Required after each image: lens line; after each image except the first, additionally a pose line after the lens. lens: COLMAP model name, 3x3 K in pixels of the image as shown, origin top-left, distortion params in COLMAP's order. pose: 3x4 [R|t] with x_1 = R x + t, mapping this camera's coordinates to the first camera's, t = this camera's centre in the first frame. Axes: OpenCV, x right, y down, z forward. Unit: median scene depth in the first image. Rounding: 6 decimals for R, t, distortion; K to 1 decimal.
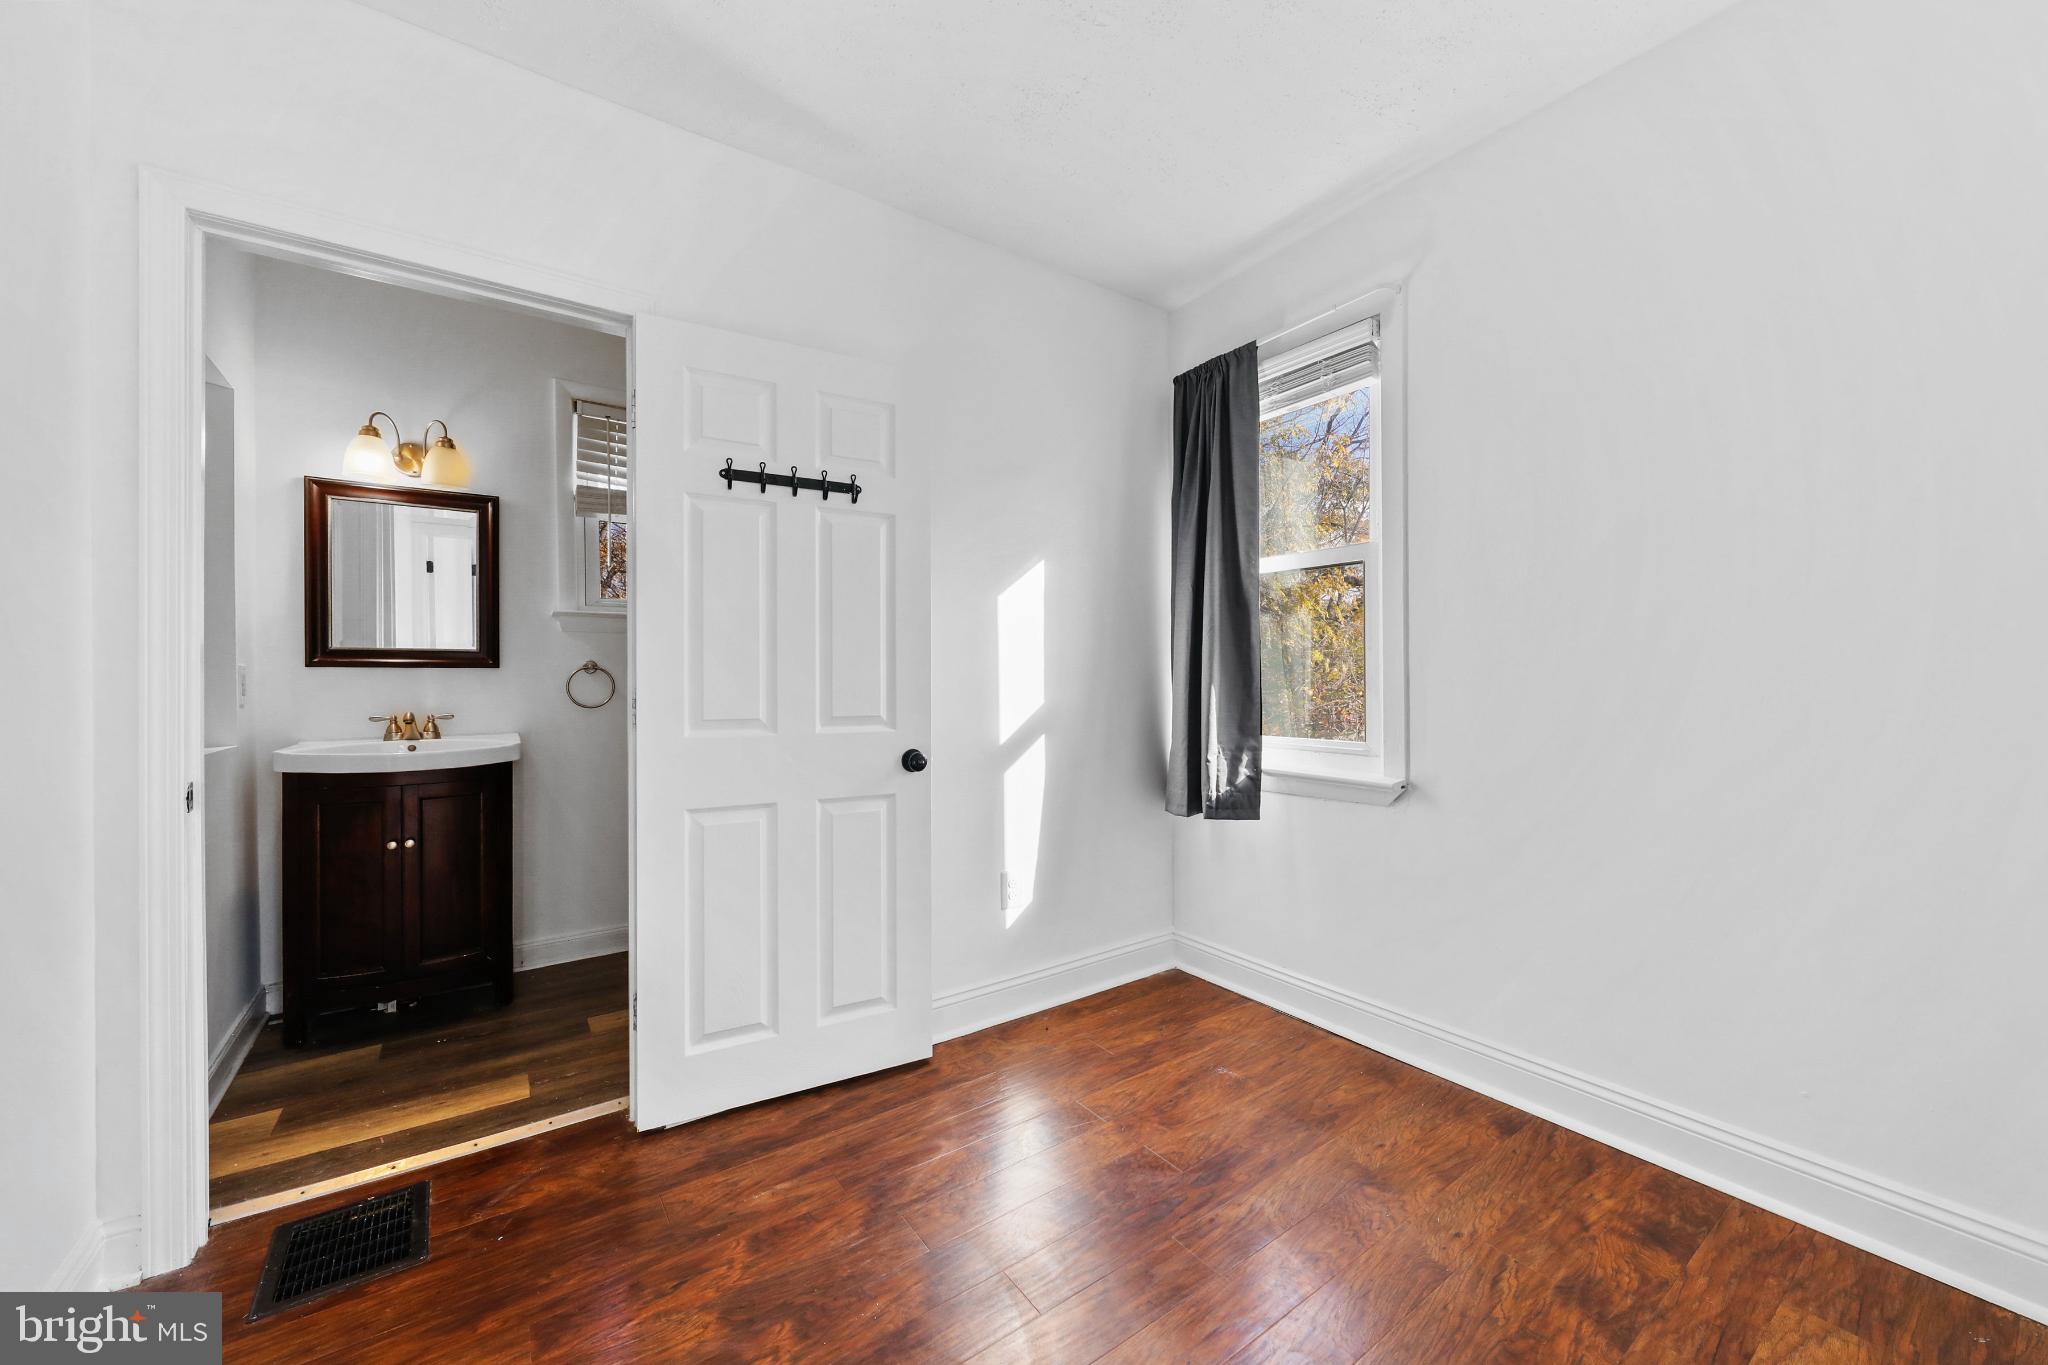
lens RADIAL K [[813.4, 0, 1059.9], [0, 813.4, 690.7], [0, 0, 1]] dist [-0.003492, -0.000201]
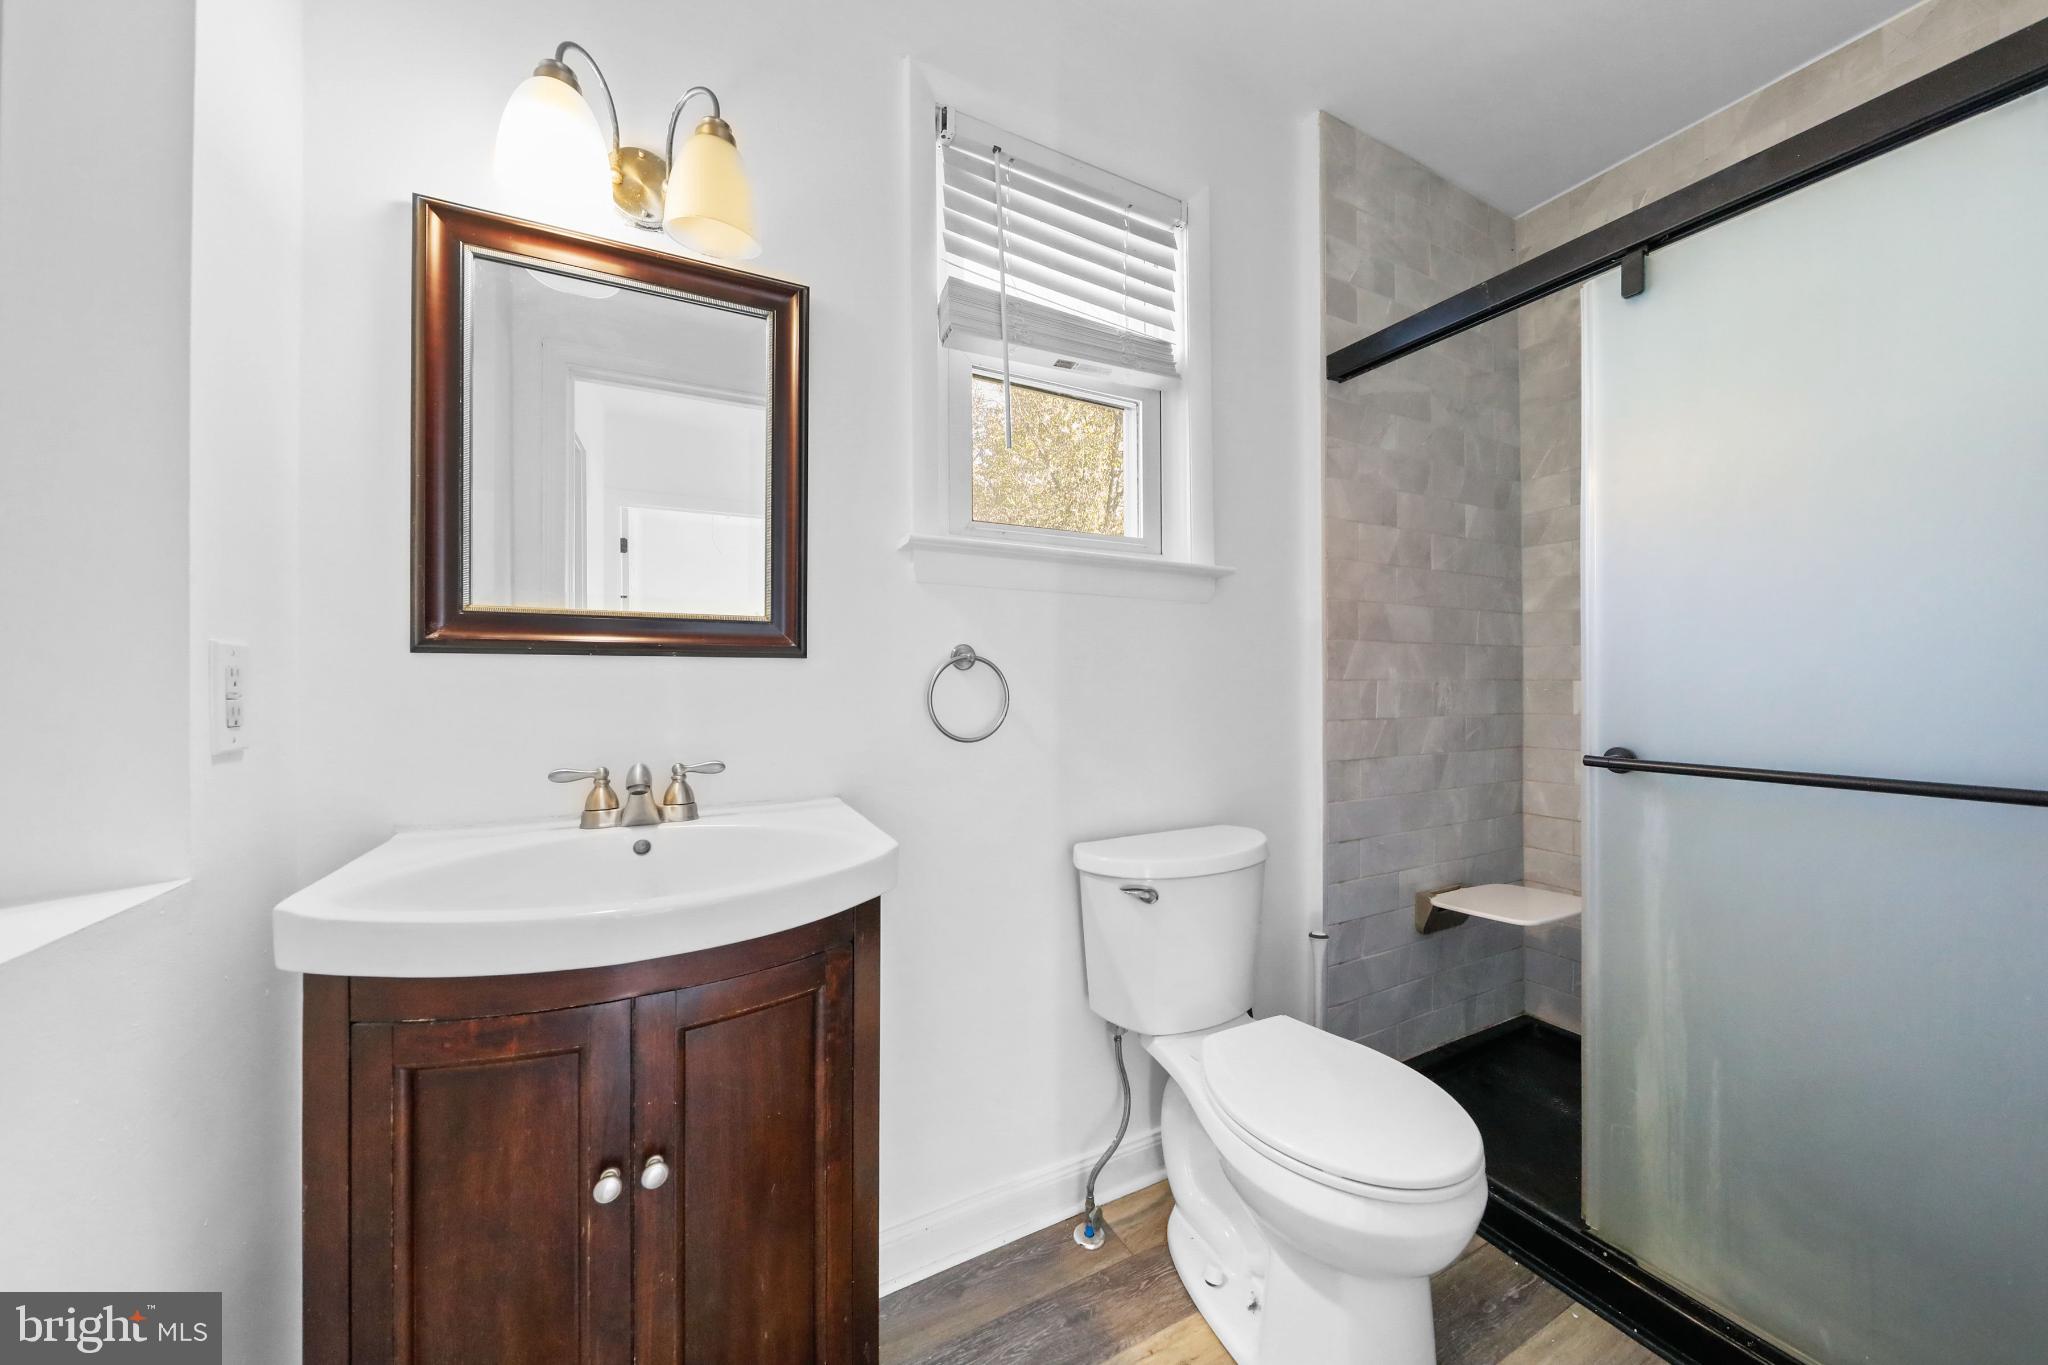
lens RADIAL K [[718.7, 0, 1020.5], [0, 718.7, 683.1], [0, 0, 1]] dist [-0.007525, 0.000001]
pose [[0.991158, 0.000761, -0.132688, -0.551752], [-0.001876, 0.999964, -0.008278, -0.011091], [0.132677, 0.008454, 0.991123, 0.653964]]
